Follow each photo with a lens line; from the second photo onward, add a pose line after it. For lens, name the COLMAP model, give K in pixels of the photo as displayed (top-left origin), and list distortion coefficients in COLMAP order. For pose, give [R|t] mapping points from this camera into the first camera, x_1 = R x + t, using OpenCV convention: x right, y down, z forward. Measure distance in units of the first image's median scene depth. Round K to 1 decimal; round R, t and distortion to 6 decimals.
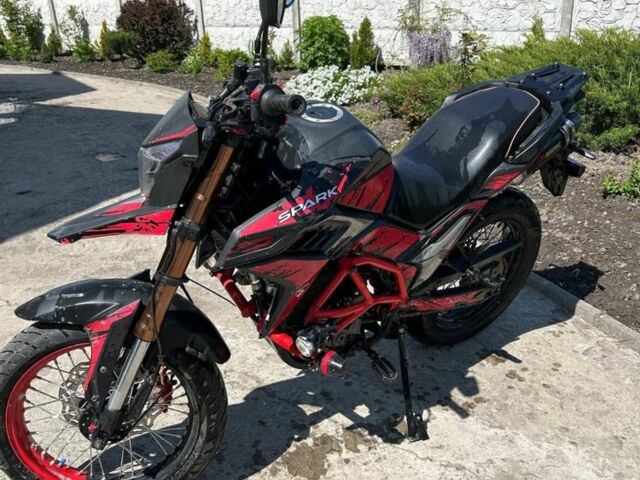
lens RADIAL K [[640.5, 0, 333.6], [0, 640.5, 237.0], [0, 0, 1]] dist [0.018263, 0.000000]
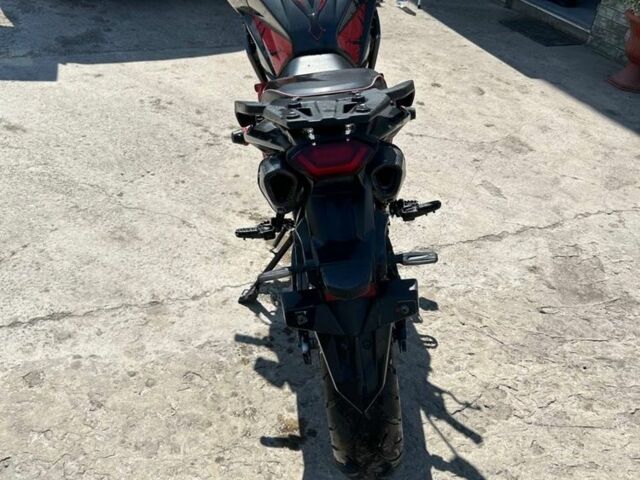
lens RADIAL K [[640.5, 0, 322.3], [0, 640.5, 237.9], [0, 0, 1]] dist [0.018263, 0.000000]
pose [[-0.554414, 0.442659, -0.704754, 0.780212], [-0.399483, 0.601332, 0.691963, -0.555505], [0.730095, 0.665171, -0.156552, 1.193882]]
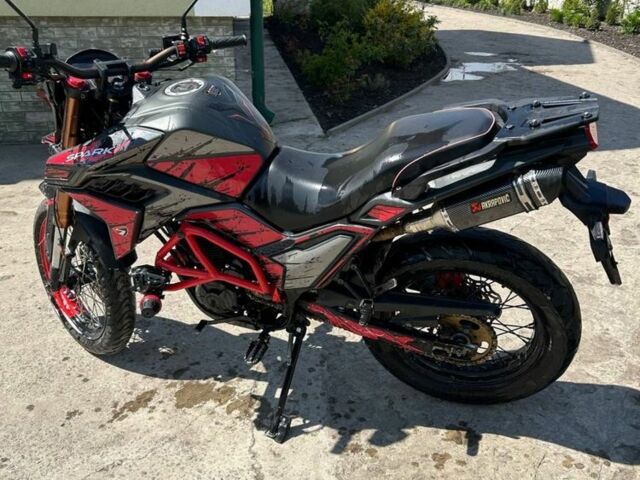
lens RADIAL K [[640.5, 0, 326.2], [0, 640.5, 241.8], [0, 0, 1]] dist [0.018263, 0.000000]
pose [[0.615533, 0.339372, -0.711298, 0.773156], [-0.300018, 0.935483, 0.186709, -0.172876], [0.728772, 0.098477, 0.677639, 0.357819]]
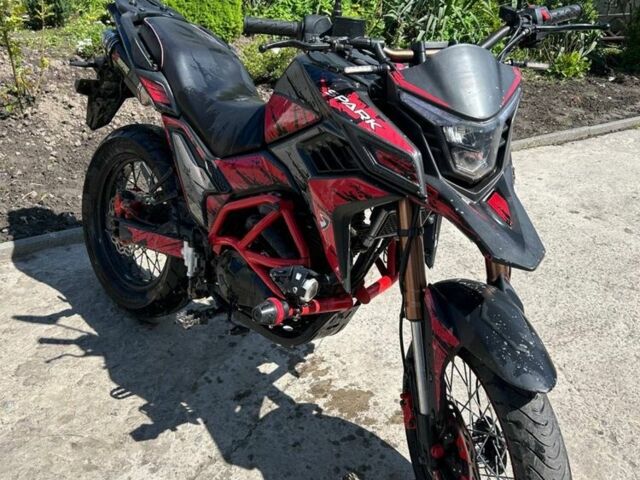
lens RADIAL K [[640.5, 0, 324.4], [0, 640.5, 238.9], [0, 0, 1]] dist [0.018263, 0.000000]
pose [[-0.150660, -0.472819, 0.868184, -0.764187], [0.330212, 0.803699, 0.495003, -0.359939], [-0.931806, 0.361262, 0.035046, 0.864952]]
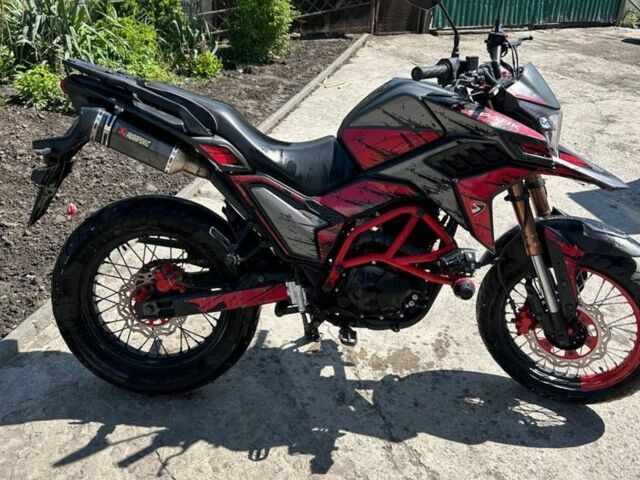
lens RADIAL K [[640.5, 0, 321.8], [0, 640.5, 240.7], [0, 0, 1]] dist [0.018263, 0.000000]
pose [[-0.808292, -0.299661, 0.506821, -0.455620], [0.172545, 0.702446, 0.690505, -0.671330], [-0.562932, 0.645579, -0.516077, 1.508175]]
